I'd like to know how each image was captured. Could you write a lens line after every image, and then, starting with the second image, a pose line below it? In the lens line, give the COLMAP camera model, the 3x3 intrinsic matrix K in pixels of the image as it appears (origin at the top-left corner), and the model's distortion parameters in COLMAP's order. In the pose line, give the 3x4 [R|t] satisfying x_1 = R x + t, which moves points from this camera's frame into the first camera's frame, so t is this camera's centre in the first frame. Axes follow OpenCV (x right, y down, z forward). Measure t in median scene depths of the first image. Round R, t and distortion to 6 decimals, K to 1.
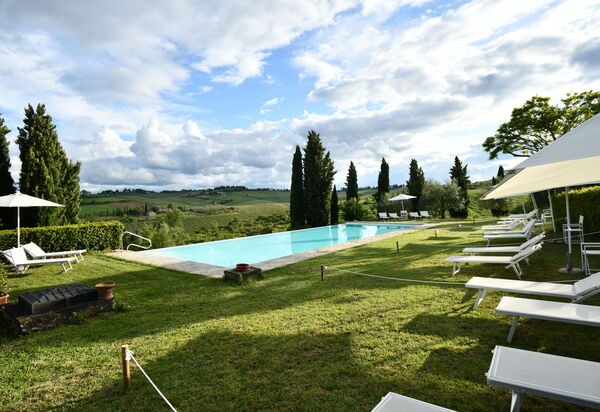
lens RADIAL K [[318.7, 0, 293.5], [0, 318.7, 193.9], [0, 0, 1]] dist [0.003945, -0.000080]
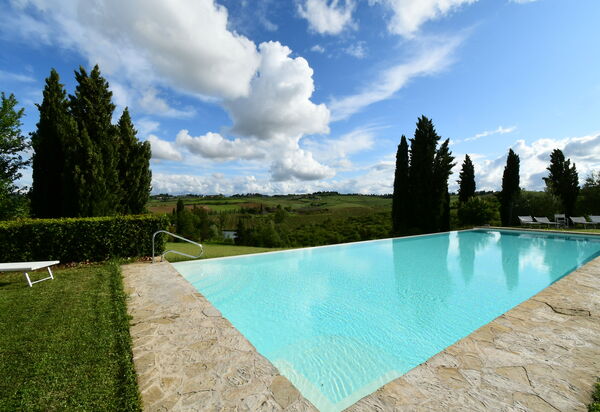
lens RADIAL K [[261.0, 0, 300.0], [0, 261.0, 206.0], [0, 0, 1]] dist [-0.000832, -0.000408]
pose [[0.957375, 0.019955, -0.288158, -0.042118], [-0.011783, 0.999478, 0.030066, 0.018529], [0.288607, -0.025390, 0.957111, 0.212645]]
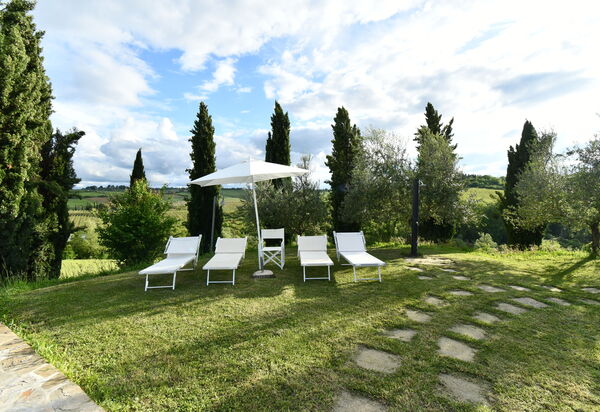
lens RADIAL K [[261.0, 0, 300.0], [0, 261.0, 206.0], [0, 0, 1]] dist [-0.000832, -0.000408]
pose [[0.994632, 0.020252, 0.101470, 0.291443], [-0.024613, 0.998818, 0.041916, 0.020951], [-0.100501, -0.044189, 0.993955, 0.646196]]
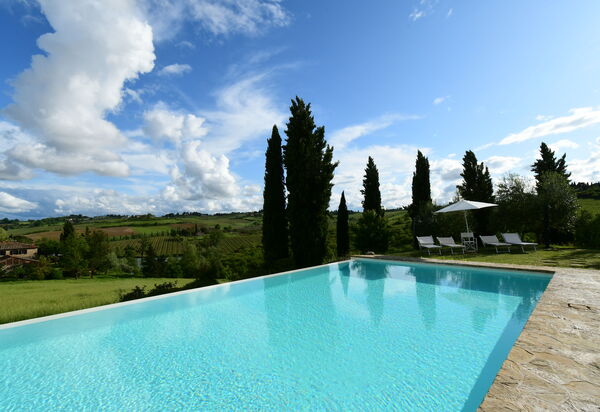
lens RADIAL K [[279.5, 0, 300.0], [0, 279.5, 206.0], [0, 0, 1]] dist [-0.009737, -0.000023]
pose [[0.993284, -0.012992, -0.114971, 0.106272], [0.008925, 0.999319, -0.035814, 0.019179], [0.115358, 0.034547, 0.992723, 0.427680]]
